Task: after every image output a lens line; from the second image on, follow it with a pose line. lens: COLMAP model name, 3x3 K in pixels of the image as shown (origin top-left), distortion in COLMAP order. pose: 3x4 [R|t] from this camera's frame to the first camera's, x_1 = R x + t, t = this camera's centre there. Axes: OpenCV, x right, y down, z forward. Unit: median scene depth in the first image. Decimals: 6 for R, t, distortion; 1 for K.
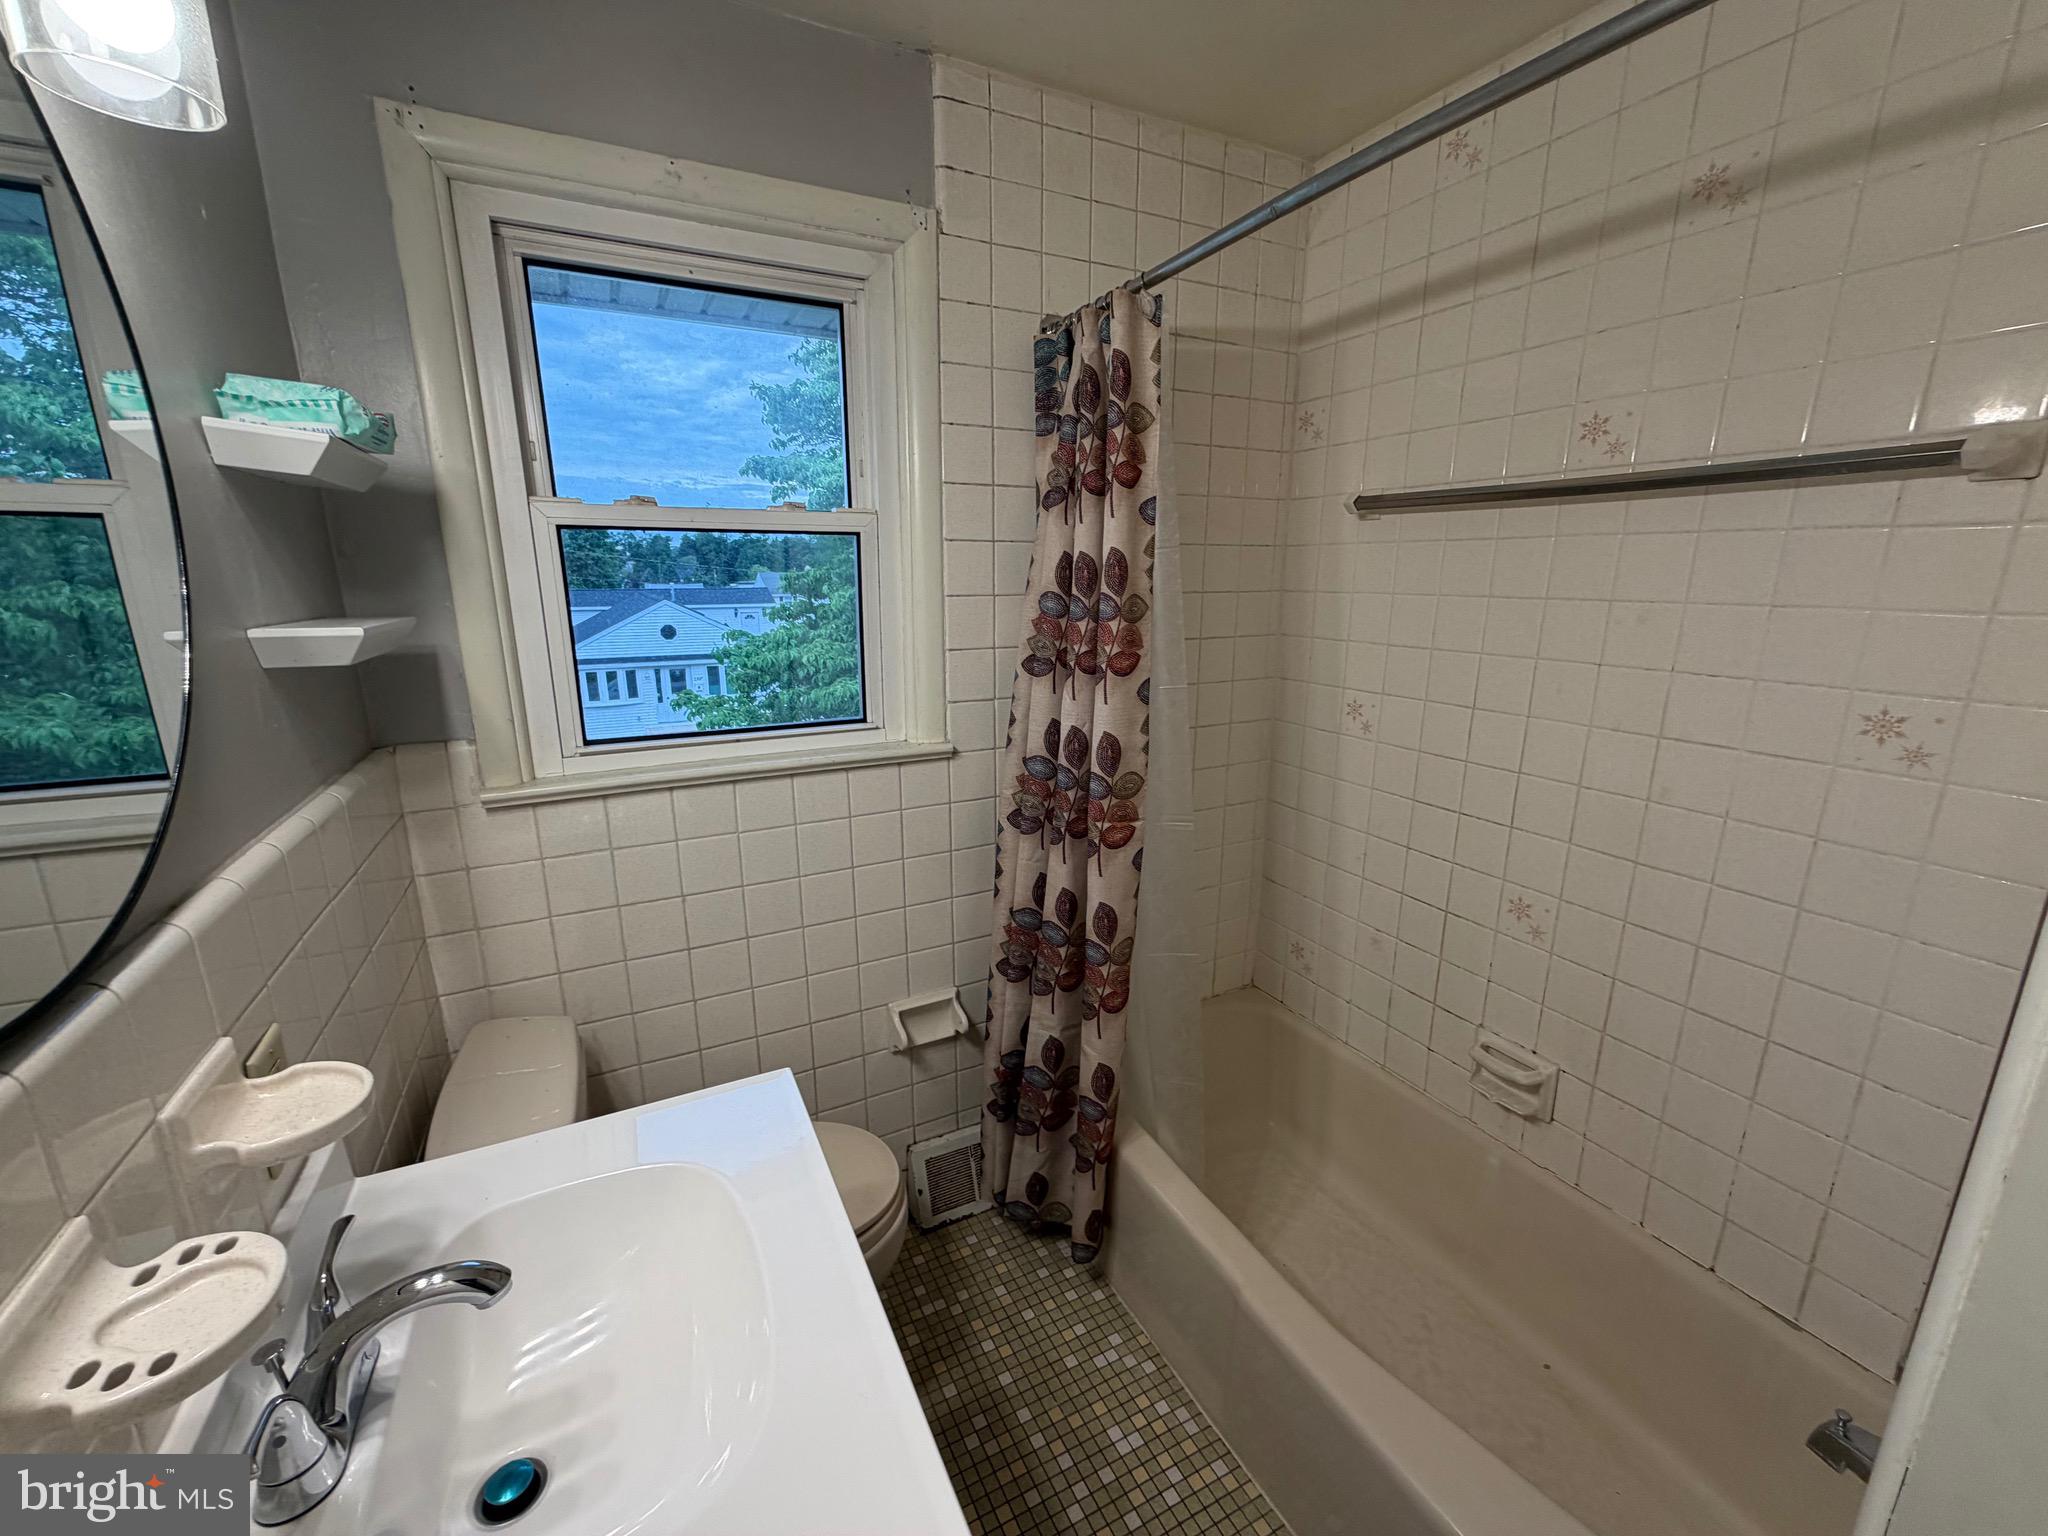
lens RADIAL K [[816.6, 0, 1021.3], [0, 816.6, 773.9], [0, 0, 1]] dist [0.000537, -0.000170]
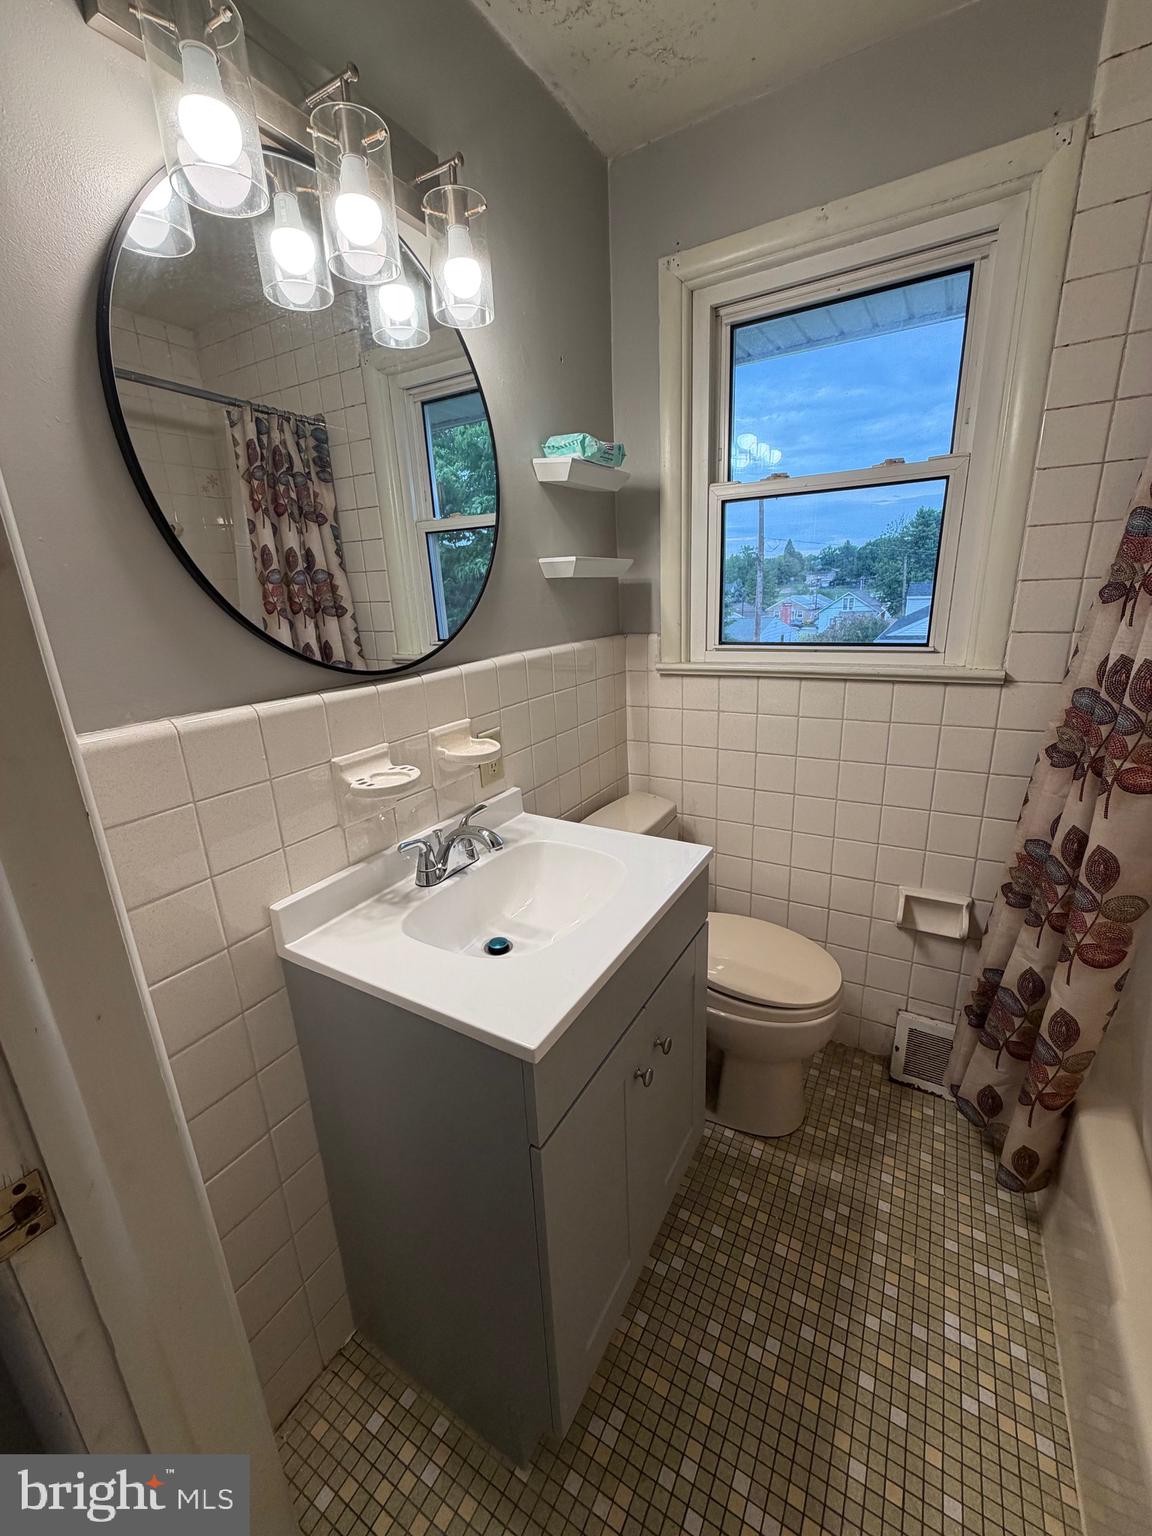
lens RADIAL K [[612.4, 0, 575.8], [0, 612.4, 770.5], [0, 0, 1]] dist [0.000537, -0.000170]
pose [[0.537153, 0.220408, -0.814179, 0.325906], [-0.160189, 0.974346, 0.158082, 0.058204], [0.828134, 0.045508, 0.558680, 0.108117]]
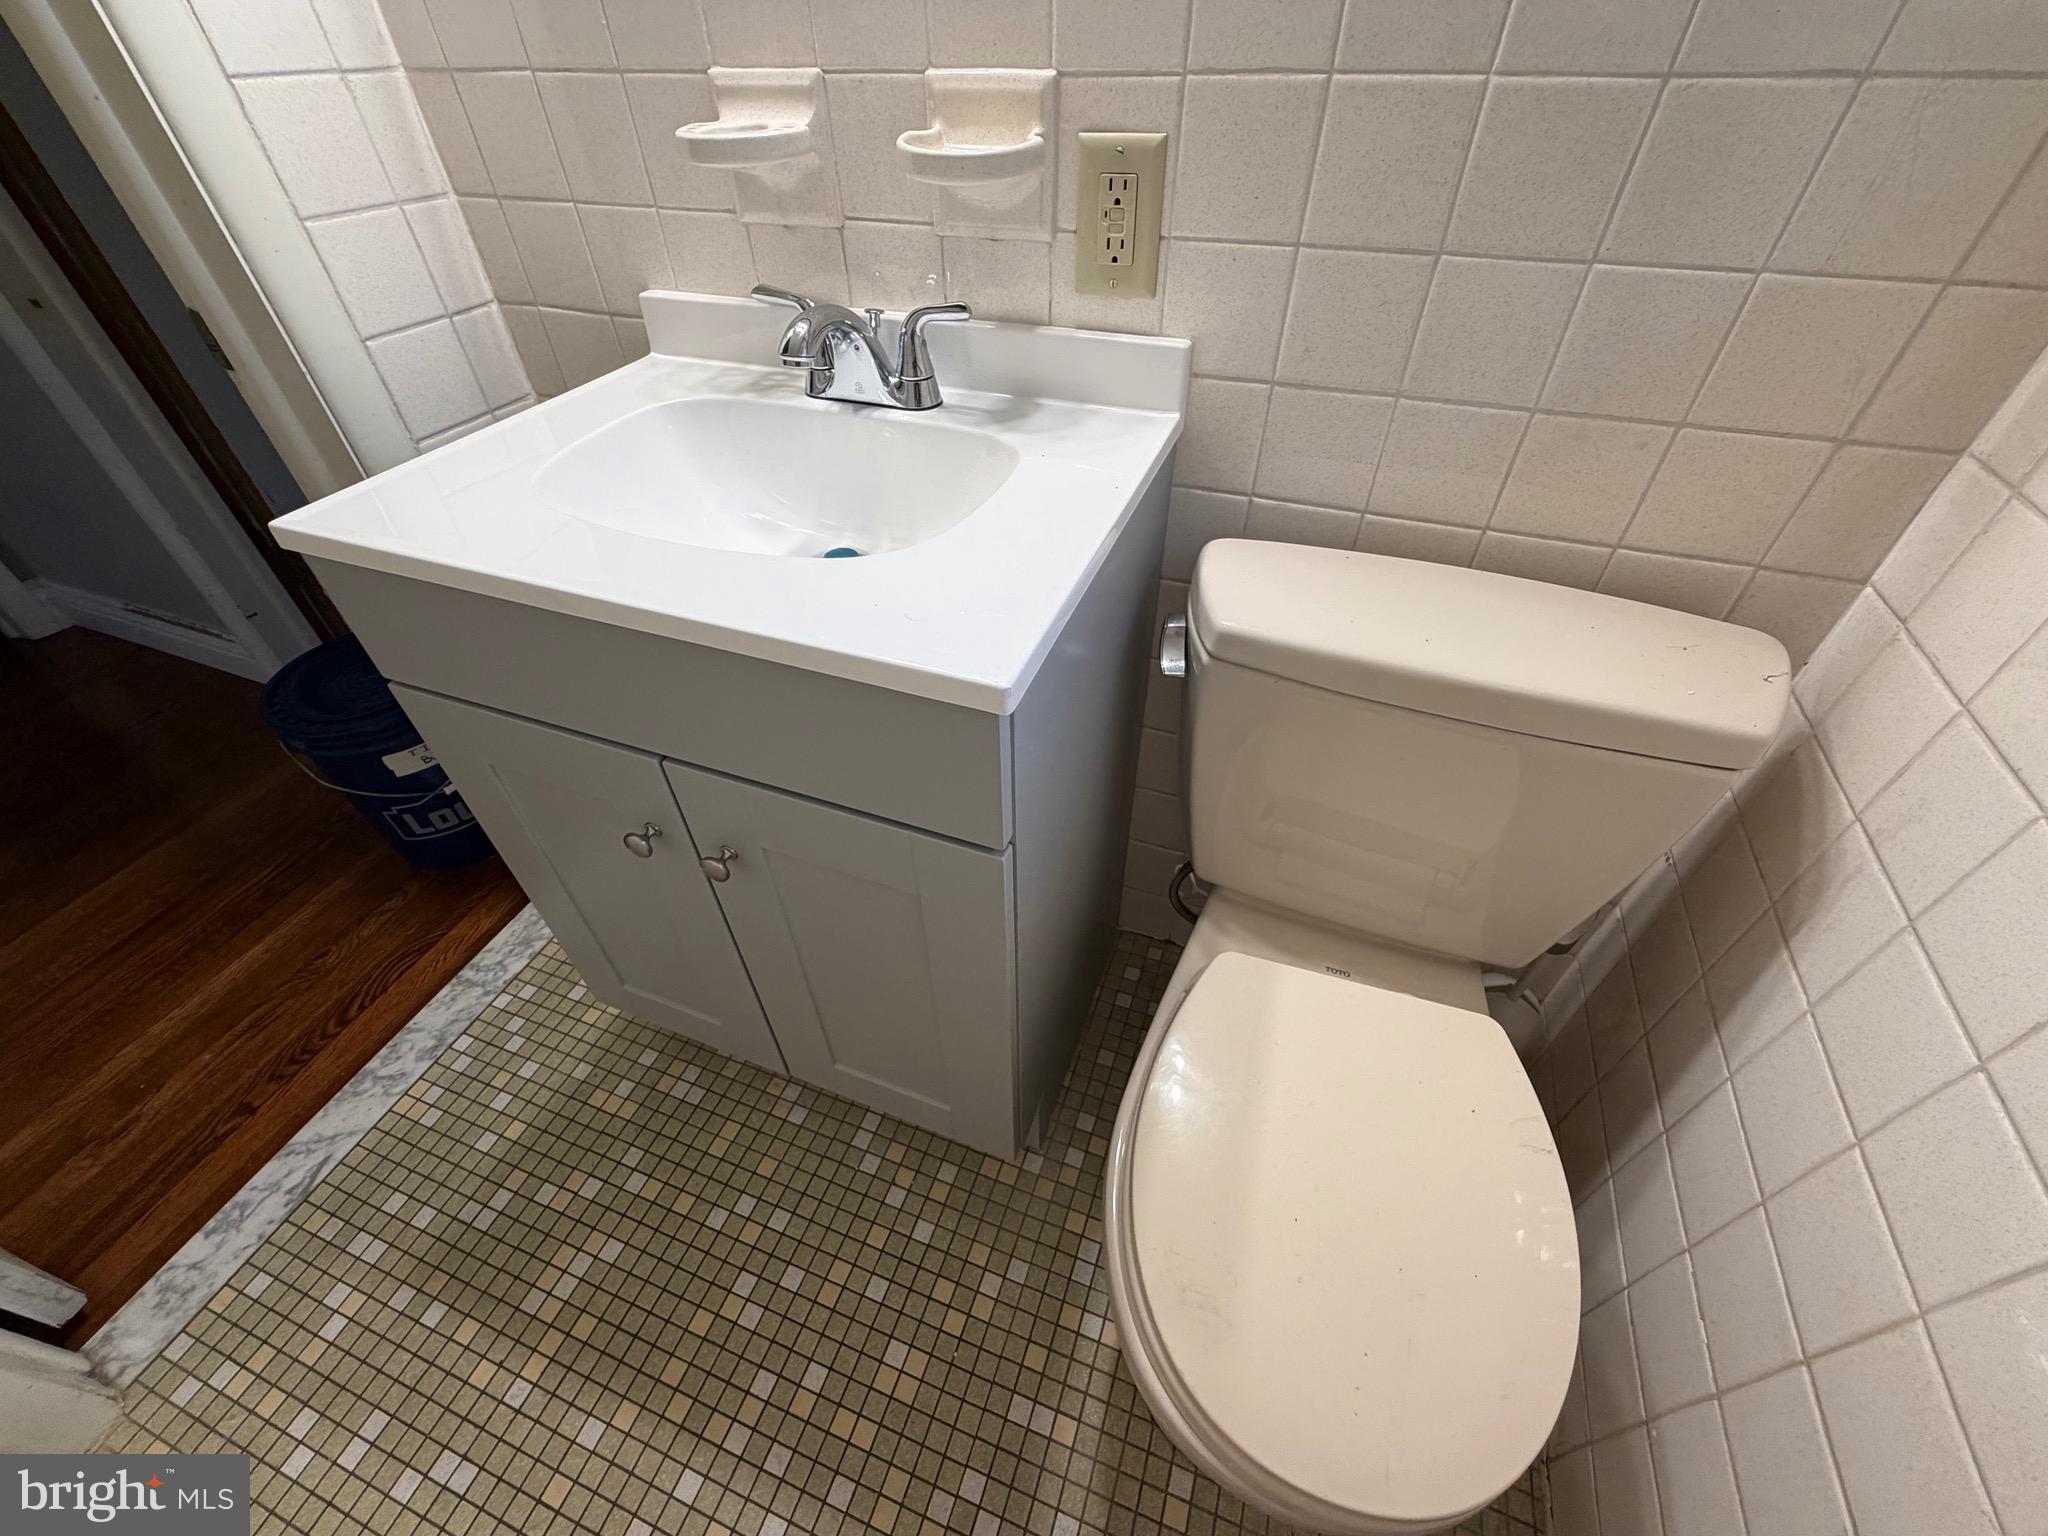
lens RADIAL K [[816.6, 0, 1021.2], [0, 816.6, 770.1], [0, 0, 1]] dist [0.000537, -0.000170]
pose [[-0.736520, 0.468152, -0.488234, -0.026458], [-0.148854, 0.591923, 0.792130, 0.022637], [0.659834, 0.656095, -0.366277, 0.817560]]
